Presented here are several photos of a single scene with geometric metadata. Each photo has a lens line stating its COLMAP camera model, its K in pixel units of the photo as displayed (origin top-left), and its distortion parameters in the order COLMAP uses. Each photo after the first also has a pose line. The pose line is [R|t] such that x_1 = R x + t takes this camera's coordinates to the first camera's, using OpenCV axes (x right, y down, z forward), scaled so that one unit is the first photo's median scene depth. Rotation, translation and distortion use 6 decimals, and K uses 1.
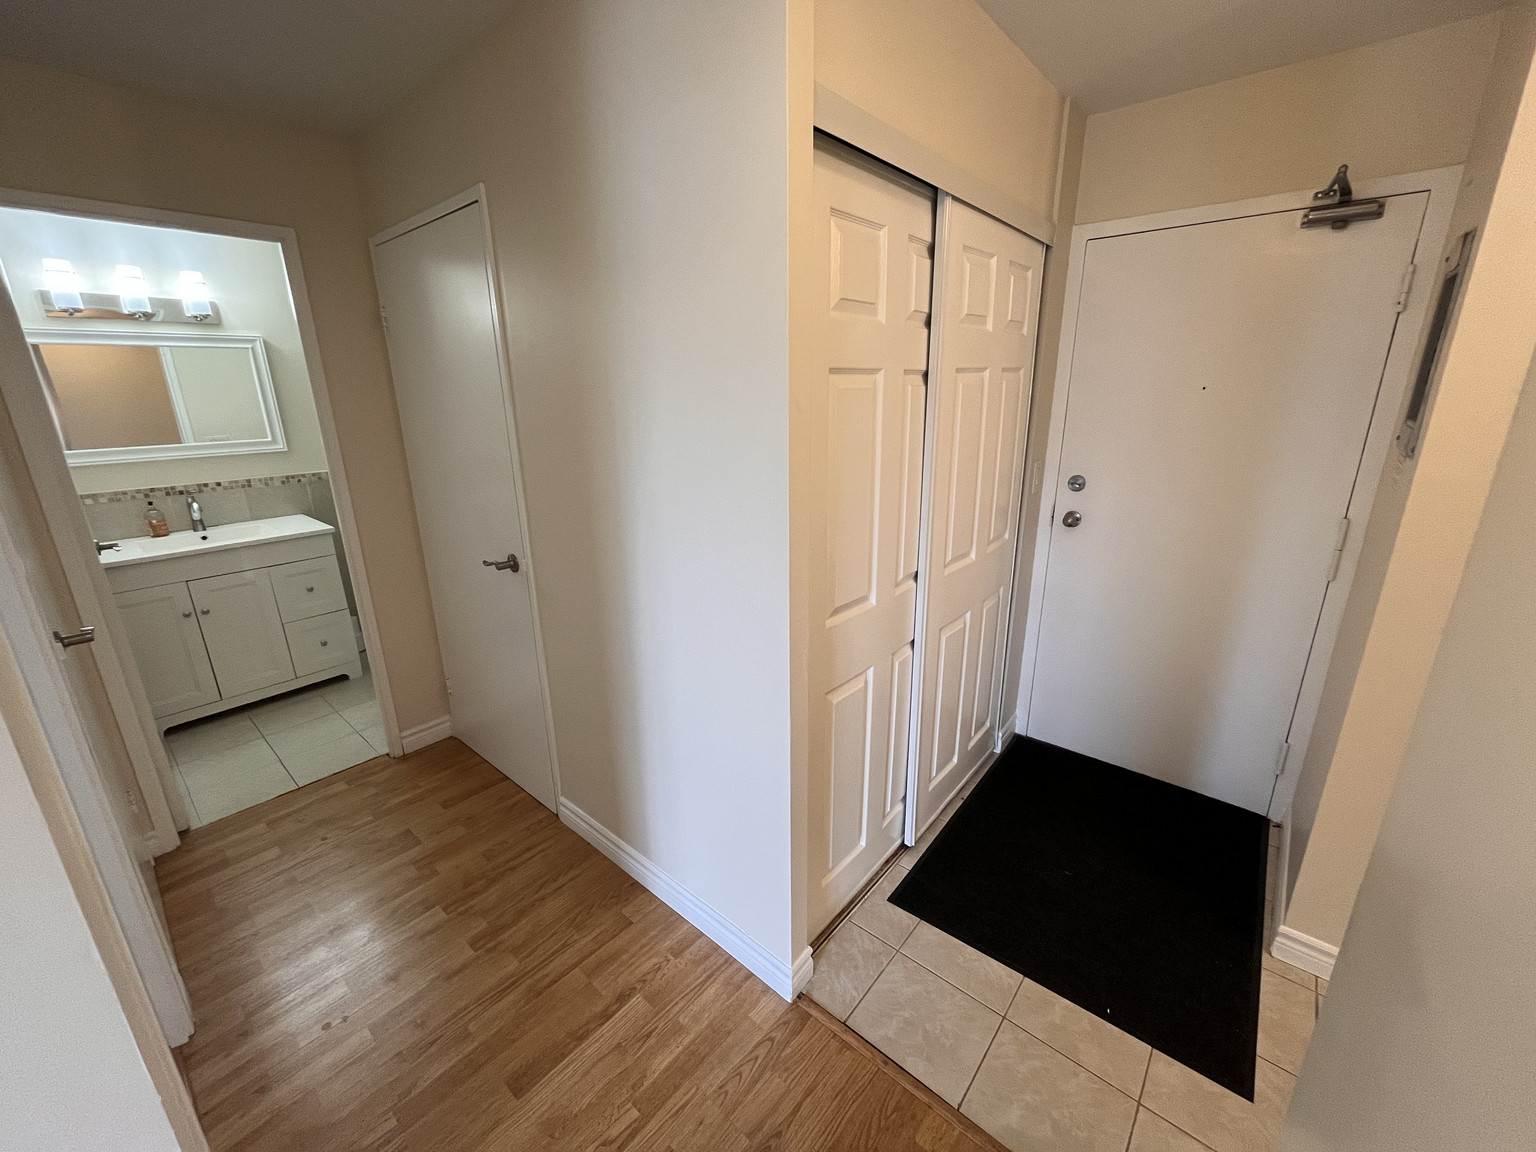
lens RADIAL K [[615.2, 0, 767.4], [0, 615.2, 572.5], [0, 0, 1]] dist [0.002671, -0.000567]
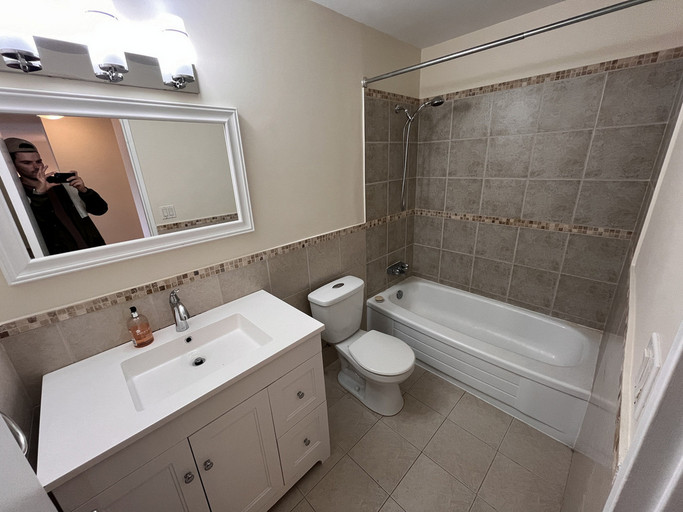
lens RADIAL K [[273.6, 0, 345.5], [0, 273.6, 256.5], [0, 0, 1]] dist [0.002671, -0.000567]
pose [[0.996218, 0.001811, -0.086866, -0.643846], [0.002704, 0.998652, 0.051831, -0.193795], [0.086842, -0.051870, 0.994871, 0.622000]]
